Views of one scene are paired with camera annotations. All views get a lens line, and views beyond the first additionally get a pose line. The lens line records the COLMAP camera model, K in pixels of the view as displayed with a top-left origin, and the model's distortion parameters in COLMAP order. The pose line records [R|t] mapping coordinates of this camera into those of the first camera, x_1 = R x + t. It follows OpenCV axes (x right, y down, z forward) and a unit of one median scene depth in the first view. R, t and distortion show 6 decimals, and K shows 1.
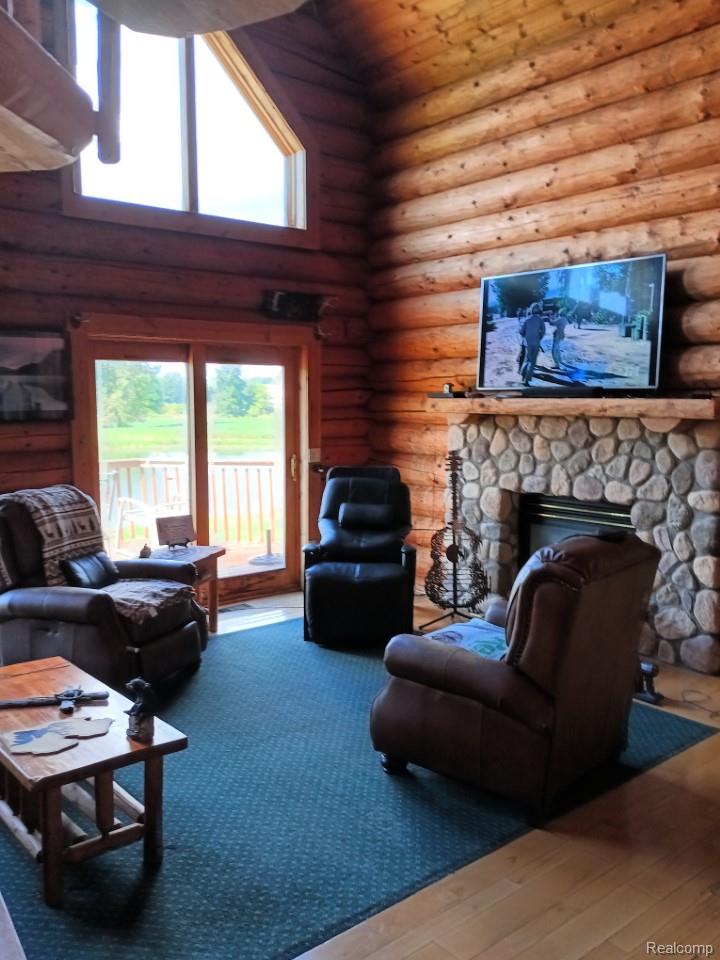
lens RADIAL K [[826.8, 0, 360.0], [0, 826.8, 480.0], [0, 0, 1]] dist [0.078099, -0.178988]
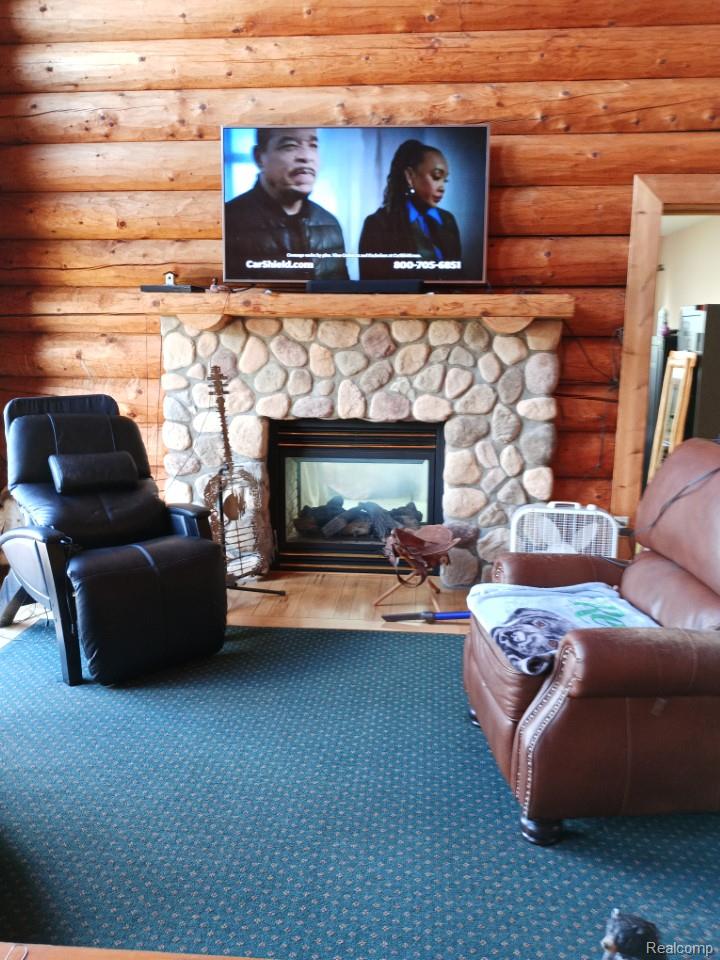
lens RADIAL K [[788.6, 0, 360.0], [0, 788.6, 480.0], [0, 0, 1]] dist [0.067236, -0.149730]
pose [[0.695646, -0.121145, 0.708097, -0.331615], [0.067623, 0.992345, 0.103341, -0.000401], [-0.715195, -0.024005, 0.698513, 0.482906]]
